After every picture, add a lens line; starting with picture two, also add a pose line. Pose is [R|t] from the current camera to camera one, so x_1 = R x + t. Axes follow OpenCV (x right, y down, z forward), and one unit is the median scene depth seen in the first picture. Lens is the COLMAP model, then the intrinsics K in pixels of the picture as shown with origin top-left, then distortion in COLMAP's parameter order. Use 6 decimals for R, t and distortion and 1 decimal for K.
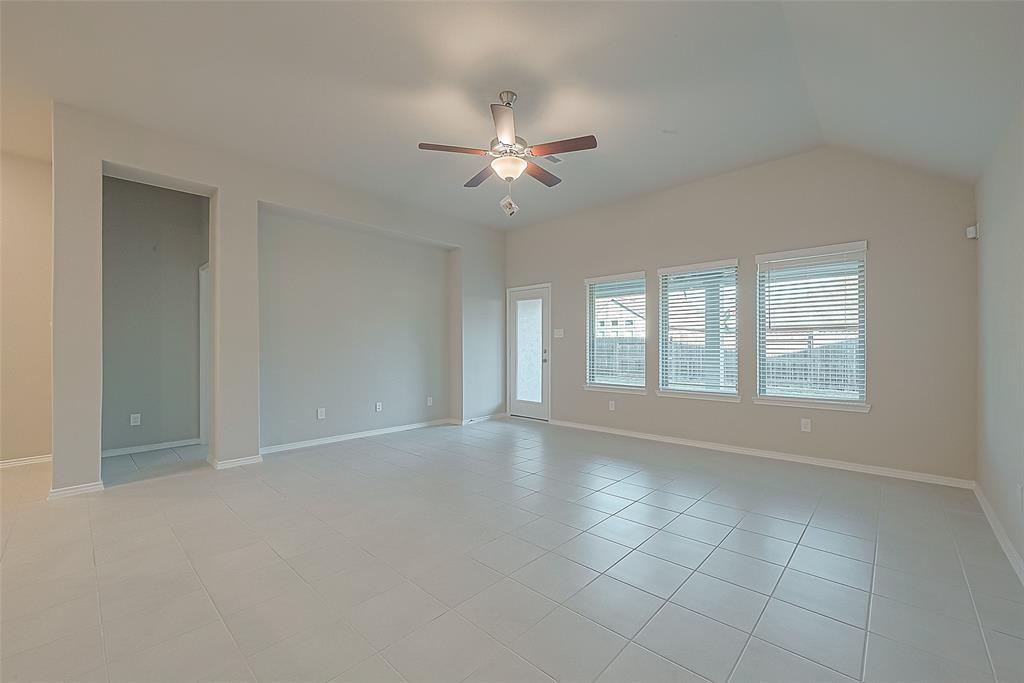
lens RADIAL K [[408.0, 0, 529.3], [0, 408.0, 343.8], [0, 0, 1]] dist [0.002299, 0.000149]
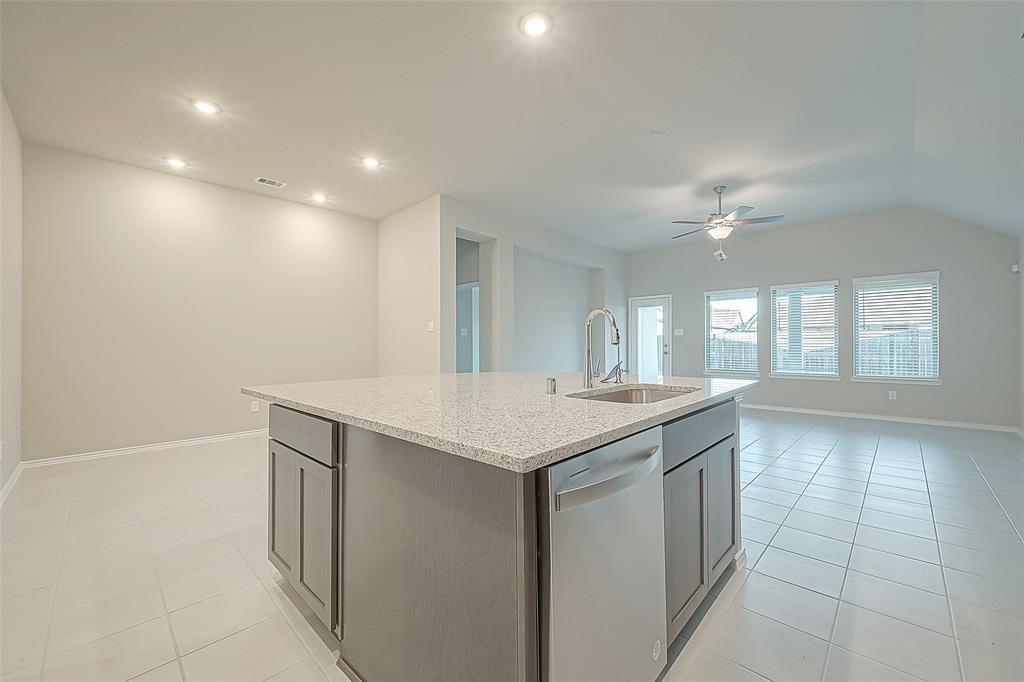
lens RADIAL K [[399.3, 0, 514.9], [0, 399.3, 341.9], [0, 0, 1]] dist [-0.000031, -0.000024]
pose [[0.998981, 0.000243, -0.045130, -0.485802], [-0.000209, 1.000000, 0.000758, 0.005577], [0.045130, -0.000748, 0.998981, -0.389370]]
